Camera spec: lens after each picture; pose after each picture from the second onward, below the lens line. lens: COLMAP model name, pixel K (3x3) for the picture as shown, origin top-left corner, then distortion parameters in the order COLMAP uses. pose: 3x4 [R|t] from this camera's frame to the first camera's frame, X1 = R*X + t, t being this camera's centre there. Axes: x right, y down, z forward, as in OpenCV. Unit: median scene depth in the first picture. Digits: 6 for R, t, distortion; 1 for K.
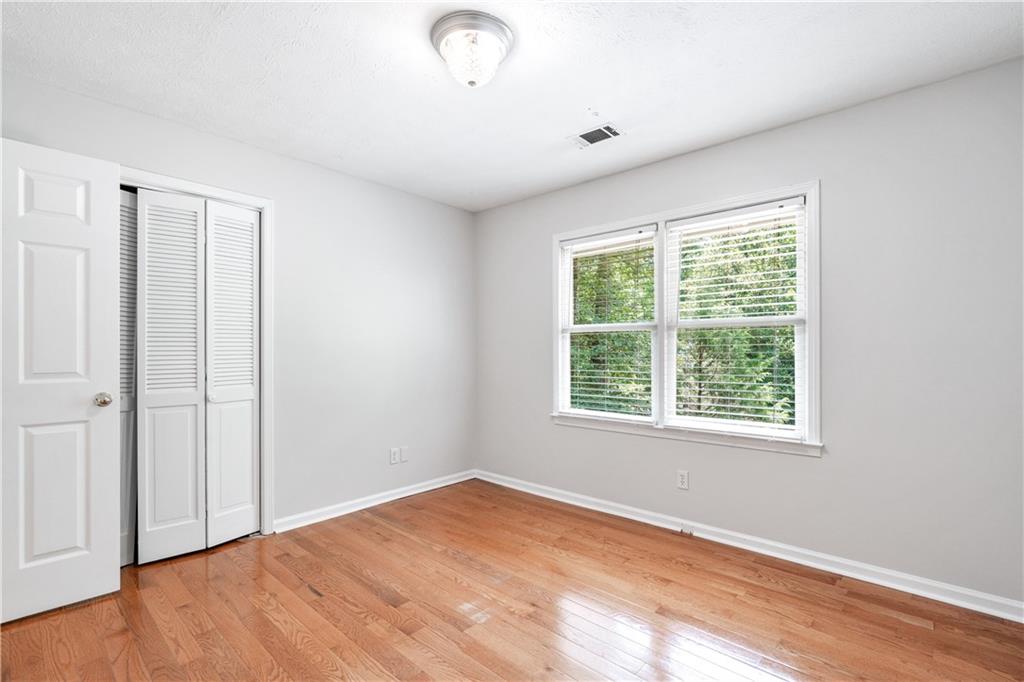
lens RADIAL K [[461.8, 0, 515.9], [0, 461.8, 344.8], [0, 0, 1]] dist [-0.011532, 0.001796]
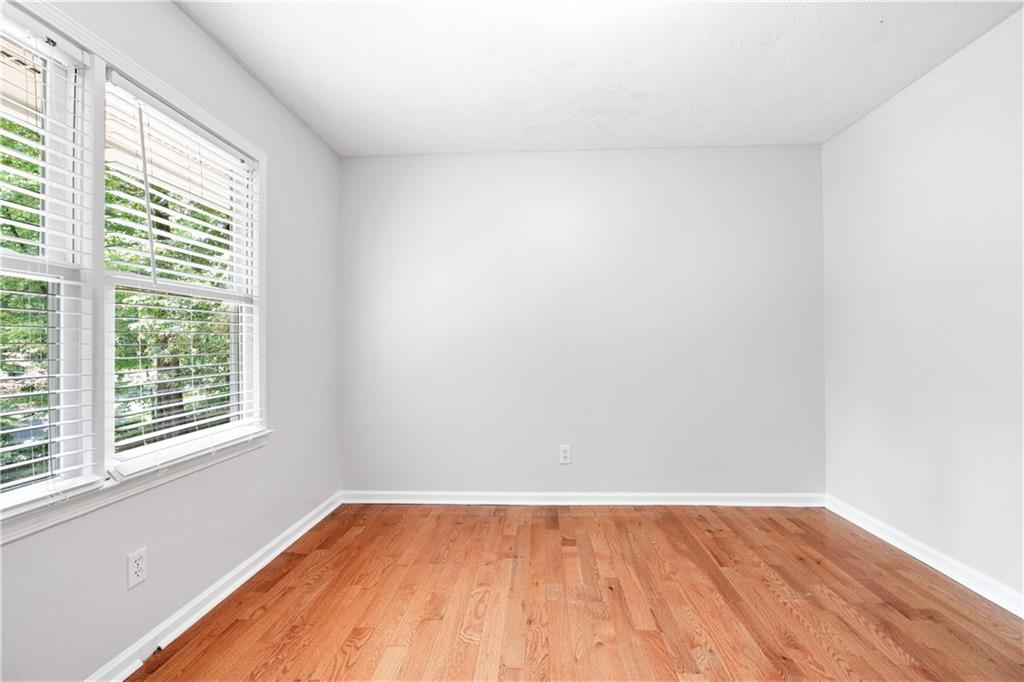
lens RADIAL K [[461.8, 0, 512.3], [0, 461.8, 340.3], [0, 0, 1]] dist [-0.011532, 0.001796]
pose [[-0.627824, 0.009857, 0.778293, -0.382365], [0.001346, 0.999932, -0.011578, 0.036873], [-0.778355, -0.006221, -0.627794, 1.141612]]
